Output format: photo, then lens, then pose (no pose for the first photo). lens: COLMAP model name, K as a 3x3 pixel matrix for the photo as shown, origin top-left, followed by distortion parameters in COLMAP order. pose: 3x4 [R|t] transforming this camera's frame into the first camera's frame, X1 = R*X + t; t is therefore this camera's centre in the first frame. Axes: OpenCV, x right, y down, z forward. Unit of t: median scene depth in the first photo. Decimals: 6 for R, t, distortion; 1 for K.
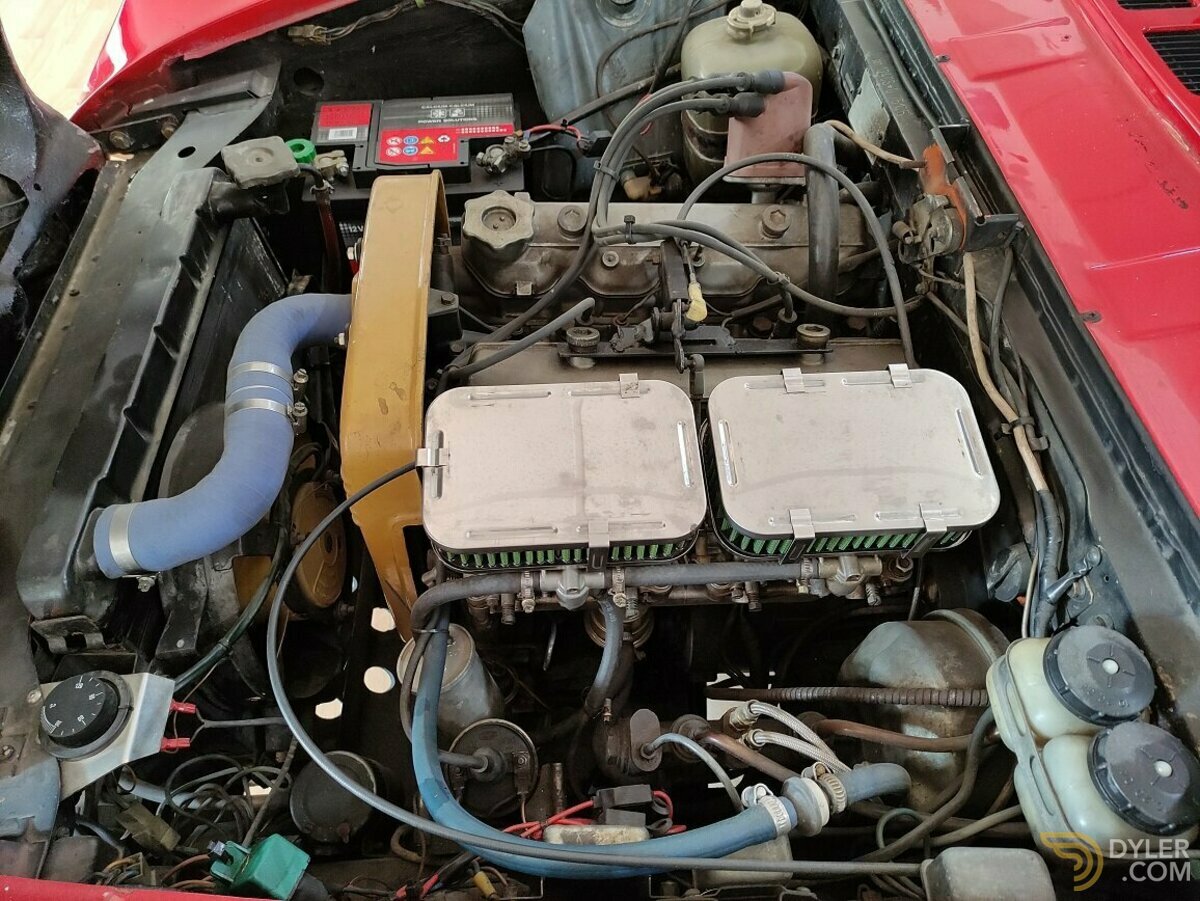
lens RADIAL K [[884.3, 0, 591.9], [0, 884.3, 448.7], [0, 0, 1]] dist [0.037161, -0.002691]
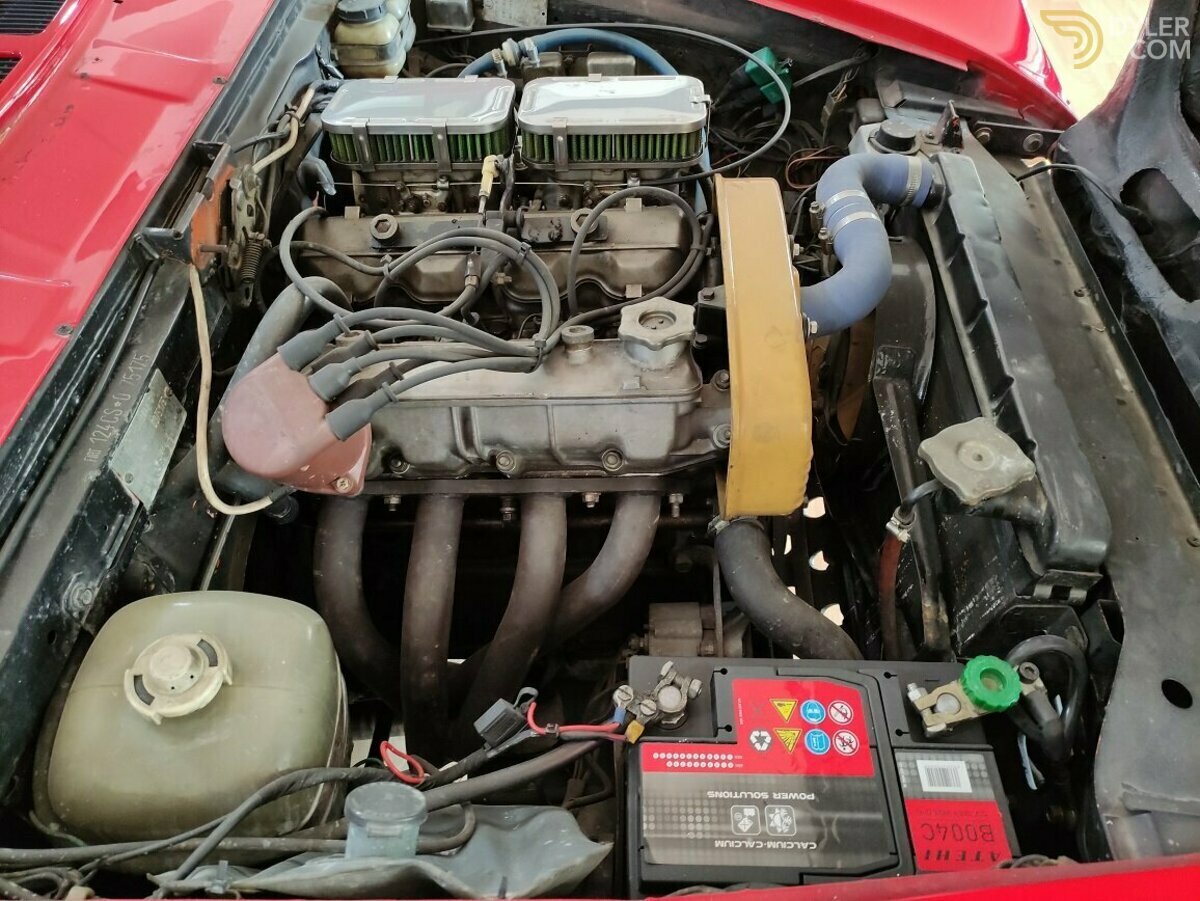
lens RADIAL K [[940.6, 0, 600.0], [0, 940.6, 450.5], [0, 0, 1]] dist [0.056382, -0.004202]
pose [[-0.994755, -0.080709, 0.062839, -0.103461], [0.076779, -0.183241, 0.980065, -1.120081], [-0.067585, 0.979749, 0.188476, 0.851928]]
